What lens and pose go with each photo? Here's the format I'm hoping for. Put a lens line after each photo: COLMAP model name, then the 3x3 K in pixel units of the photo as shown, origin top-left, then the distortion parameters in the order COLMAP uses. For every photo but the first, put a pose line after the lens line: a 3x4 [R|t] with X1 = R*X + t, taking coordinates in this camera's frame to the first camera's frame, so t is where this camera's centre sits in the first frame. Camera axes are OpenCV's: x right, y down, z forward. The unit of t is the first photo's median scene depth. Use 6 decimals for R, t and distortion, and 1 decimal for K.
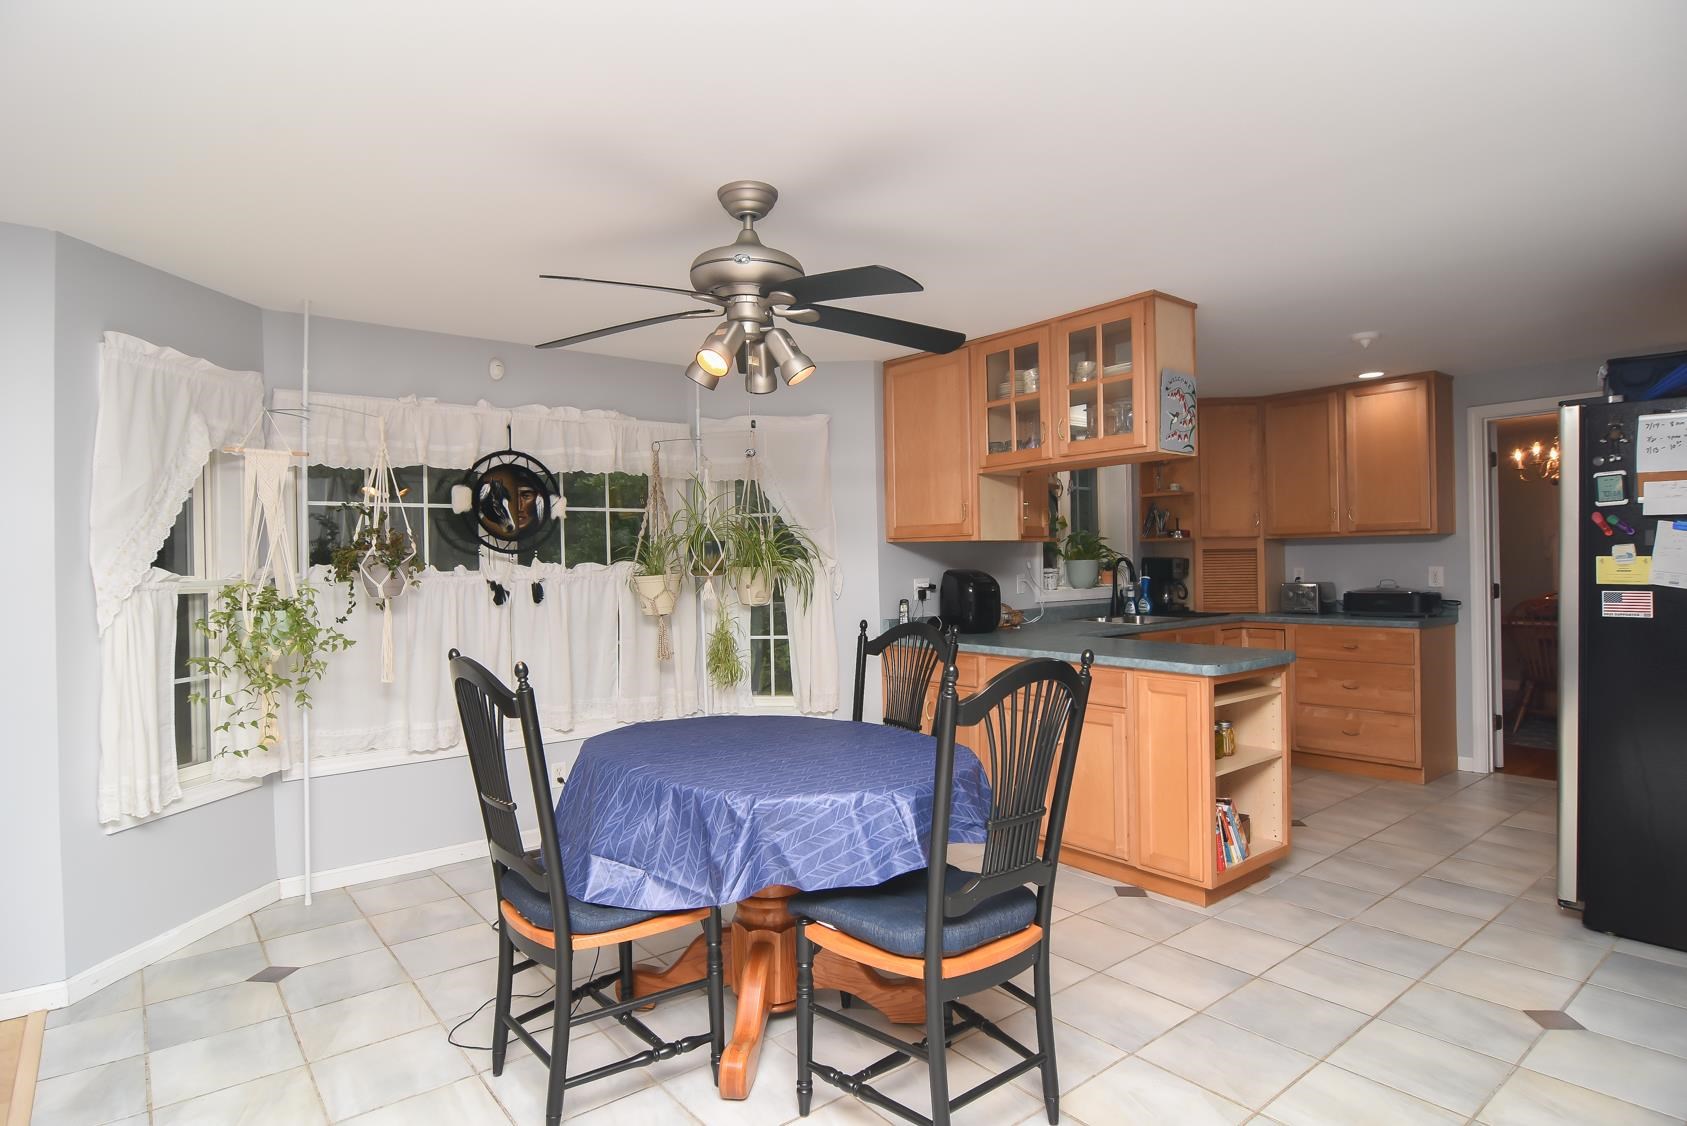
lens RADIAL K [[913.2, 0, 840.2], [0, 913.2, 551.0], [0, 0, 1]] dist [-0.017189, -0.001923]
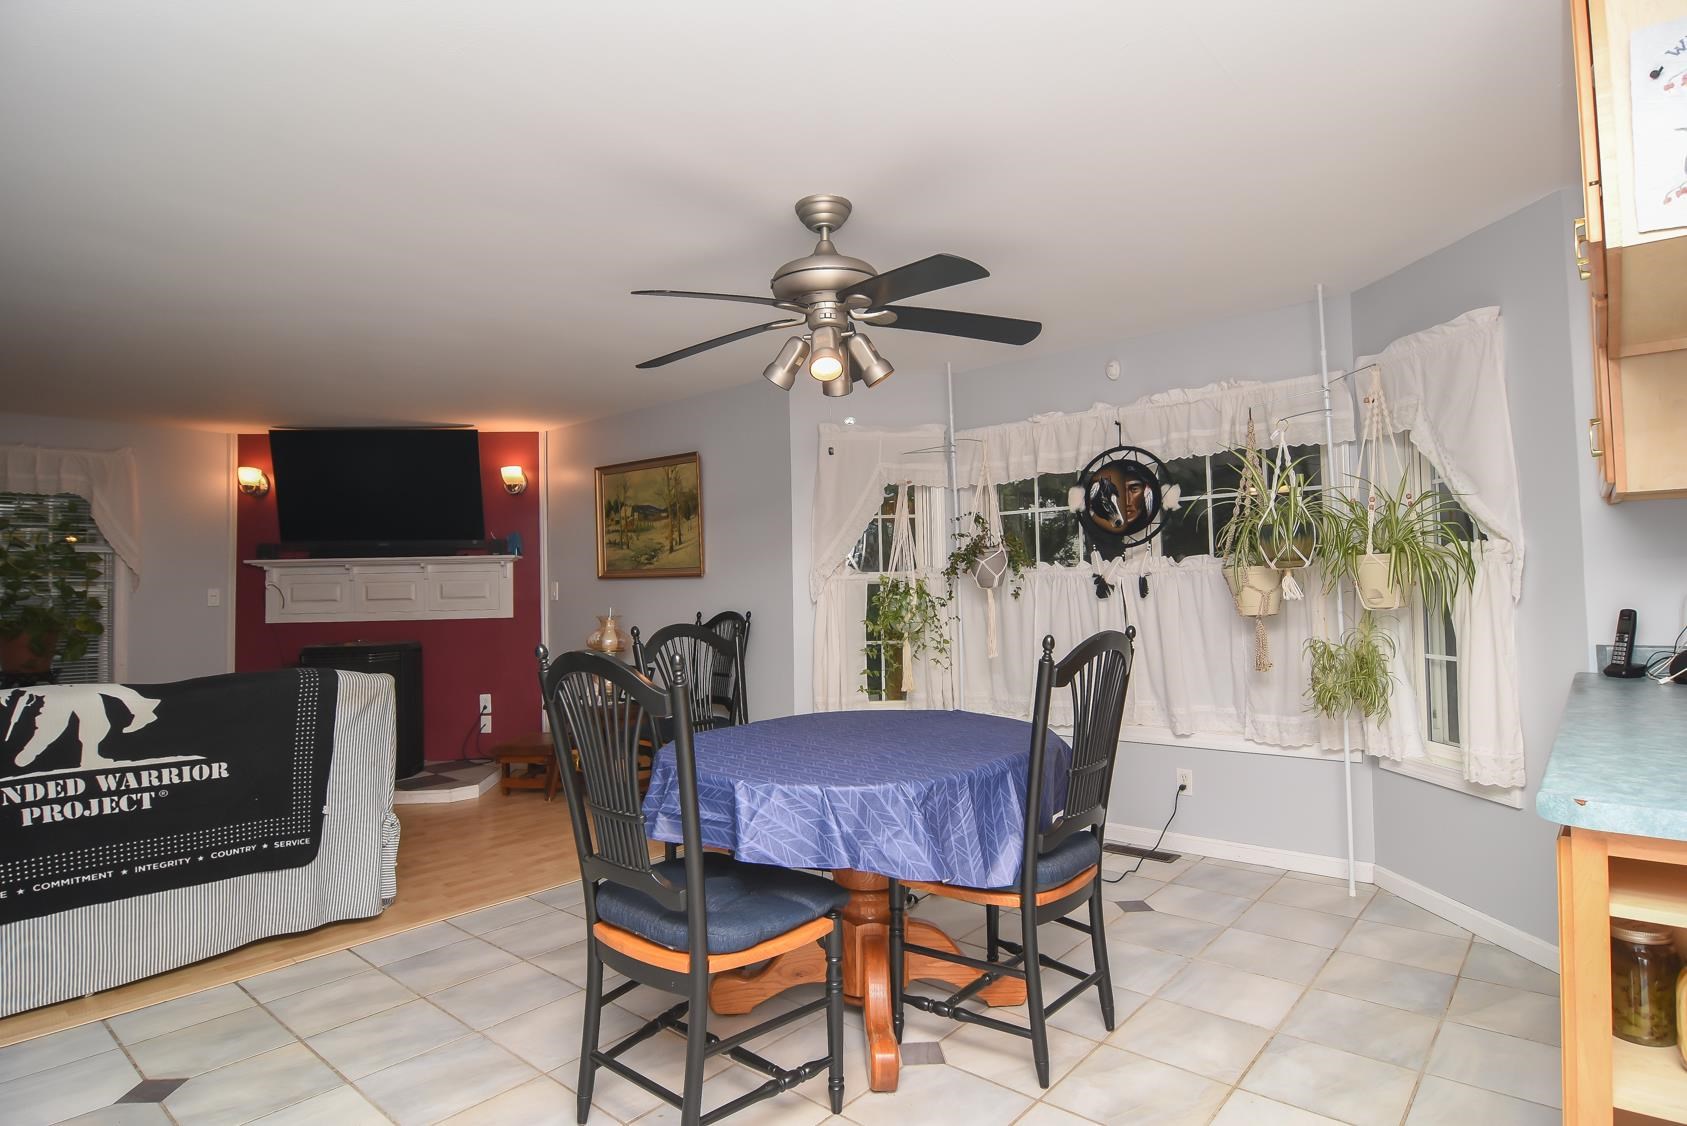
lens RADIAL K [[896.5, 0, 833.6], [0, 896.5, 559.4], [0, 0, 1]] dist [-0.000069, -0.009629]
pose [[0.185425, -0.015899, -0.982530, 0.568707], [0.024032, 0.999643, -0.011641, 0.018952], [0.982364, -0.021453, 0.185741, 0.530299]]
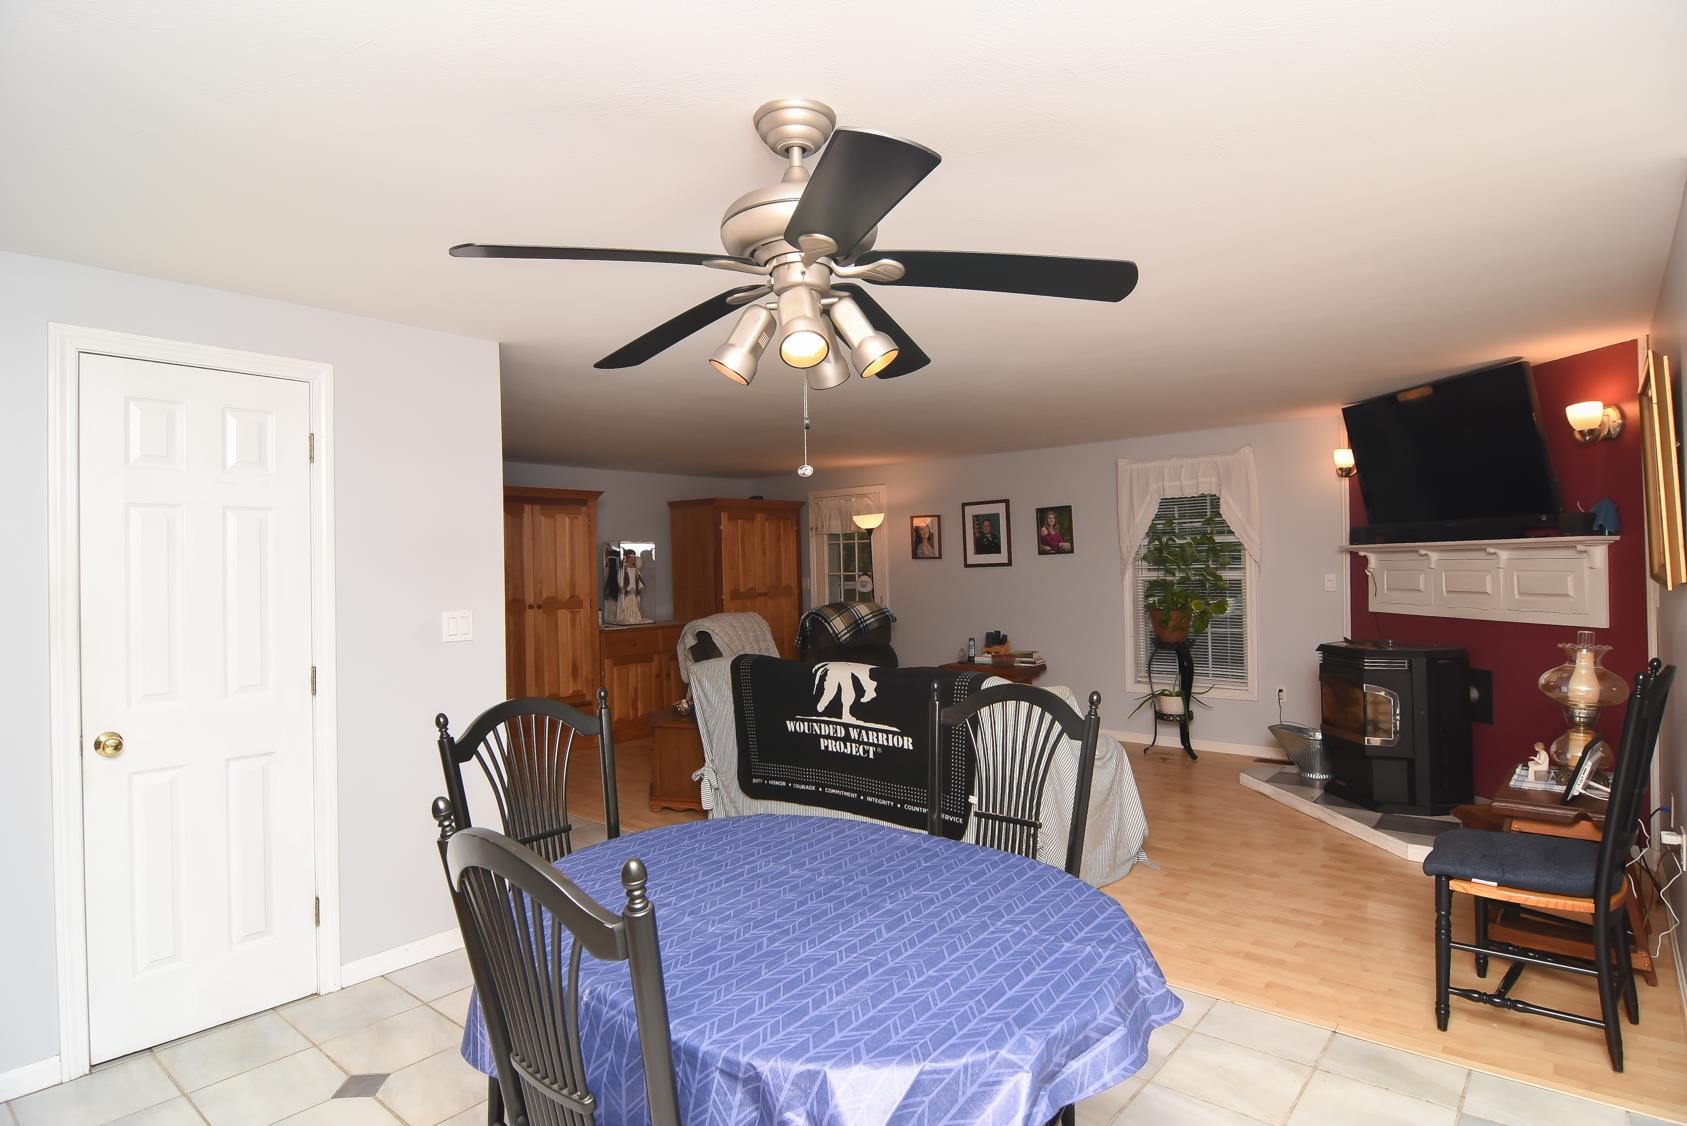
lens RADIAL K [[913.2, 0, 840.2], [0, 913.2, 551.0], [0, 0, 1]] dist [-0.017189, -0.001923]
pose [[-0.979492, 0.037743, -0.197915, -0.007964], [0.042257, 0.998933, -0.018629, -0.019429], [0.197000, -0.026610, -0.980042, 1.129614]]
